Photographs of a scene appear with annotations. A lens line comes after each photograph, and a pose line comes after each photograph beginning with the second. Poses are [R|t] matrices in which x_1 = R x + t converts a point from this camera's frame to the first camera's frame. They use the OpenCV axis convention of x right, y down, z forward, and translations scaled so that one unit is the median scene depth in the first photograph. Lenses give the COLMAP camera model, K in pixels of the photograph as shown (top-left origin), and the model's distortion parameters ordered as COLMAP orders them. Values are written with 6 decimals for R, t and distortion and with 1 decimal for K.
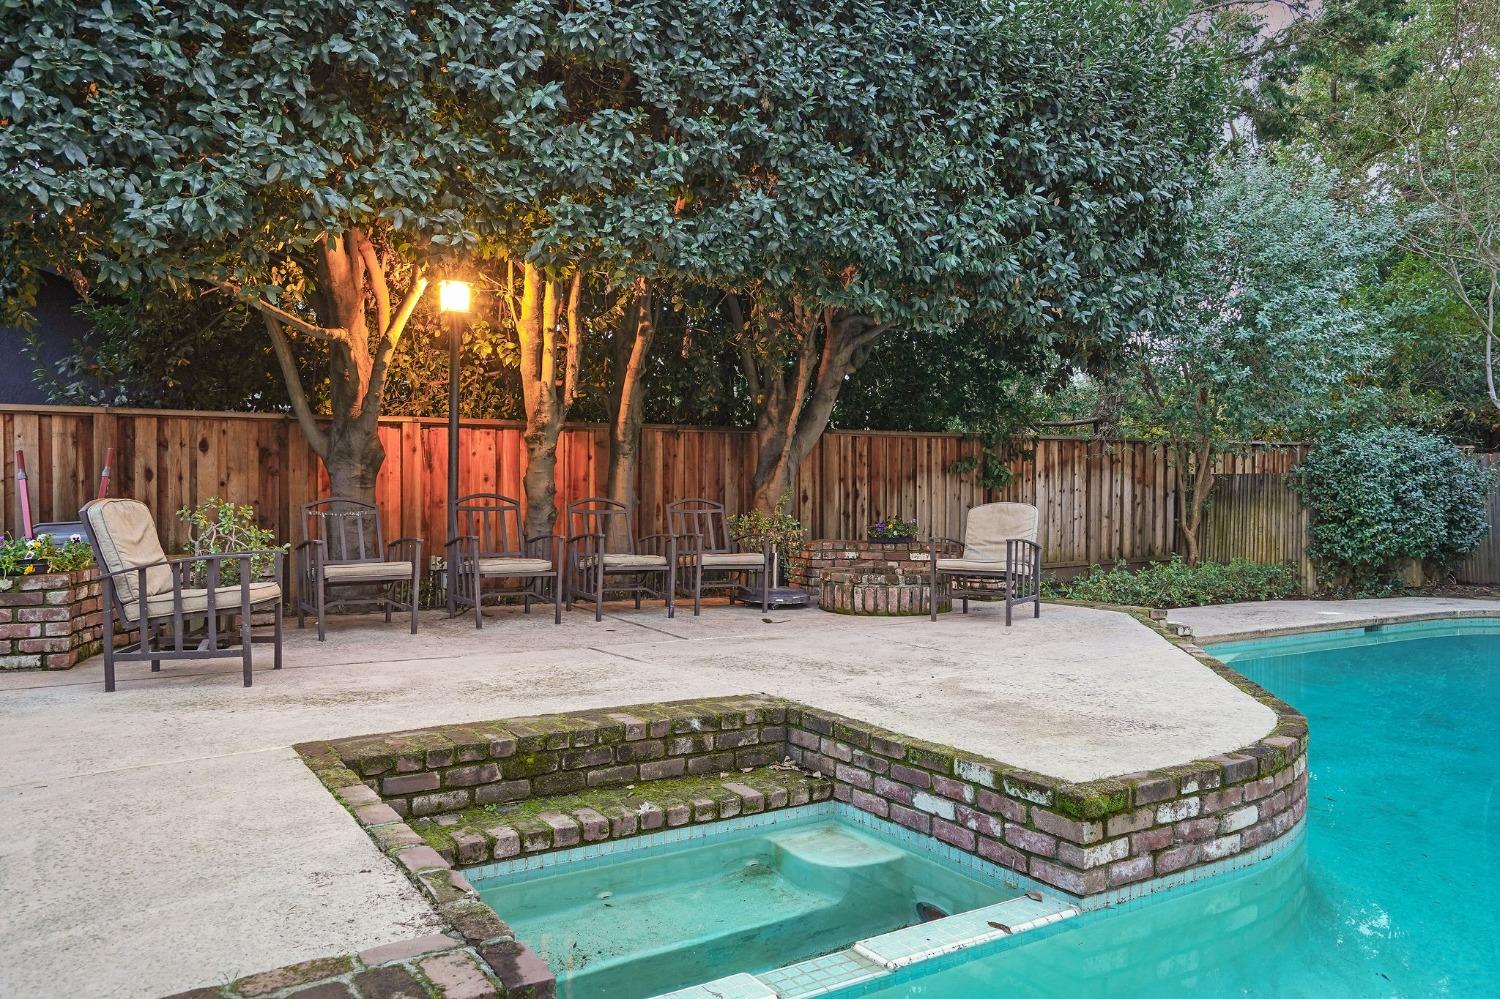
lens RADIAL K [[1085.2, 0, 747.4], [0, 1085.2, 501.6], [0, 0, 1]] dist [-0.015726, 0.062578]
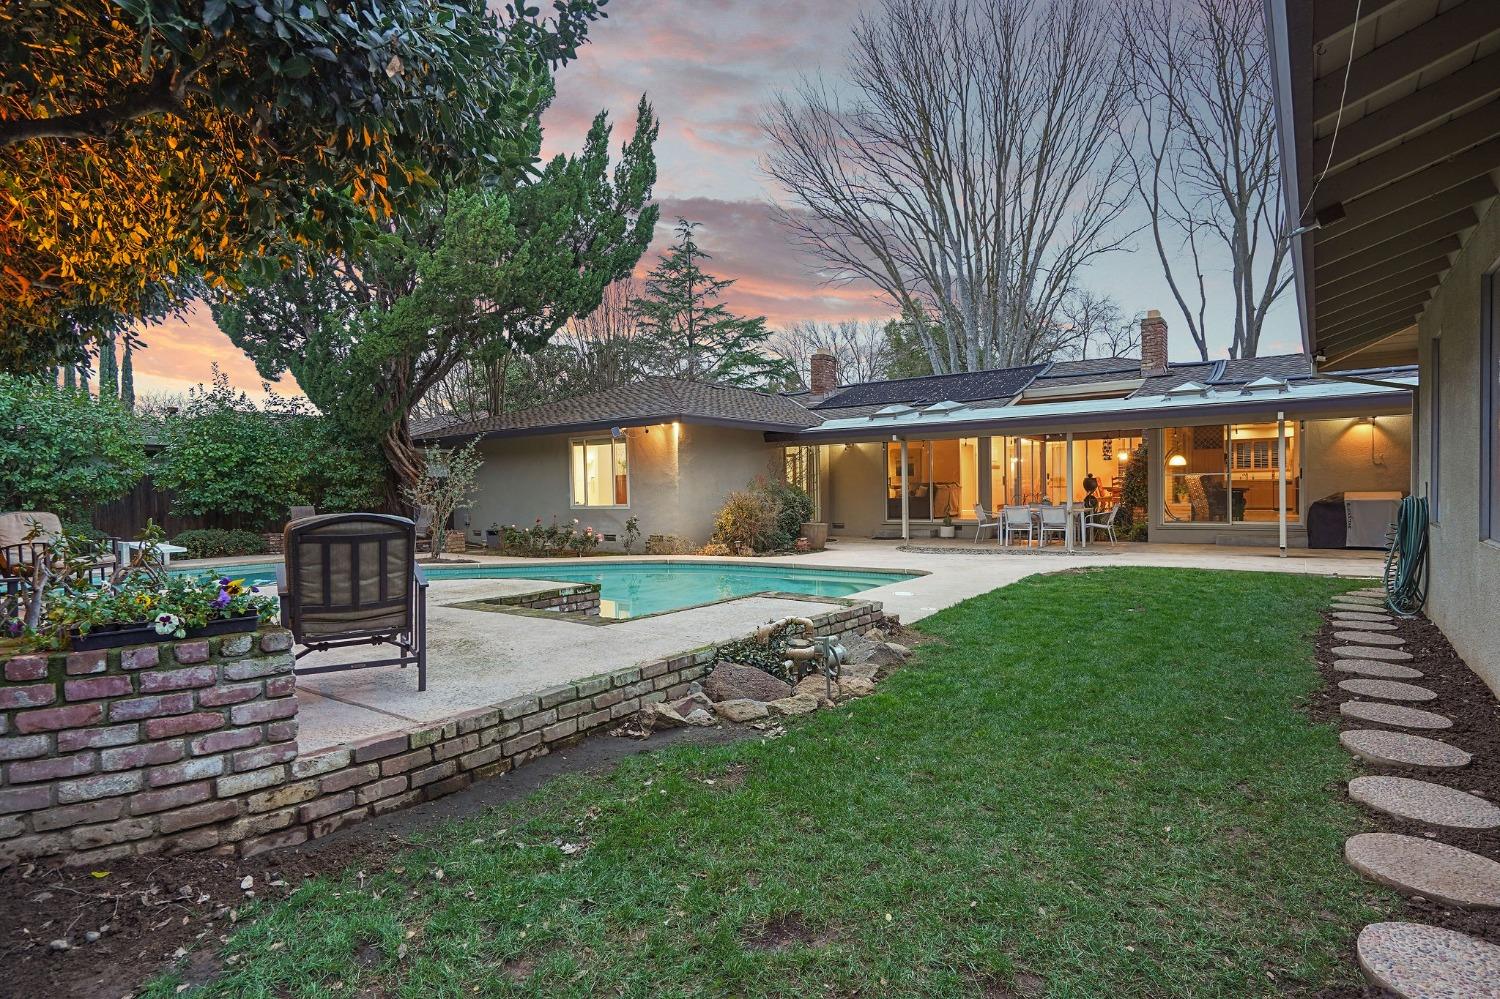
lens RADIAL K [[789.1, 0, 749.8], [0, 789.1, 508.0], [0, 0, 1]] dist [-0.052008, 0.033223]
pose [[-0.378784, -0.020040, 0.925268, -0.914564], [0.021207, 0.999315, 0.030326, -0.013817], [-0.925242, 0.031109, -0.378100, 0.634579]]
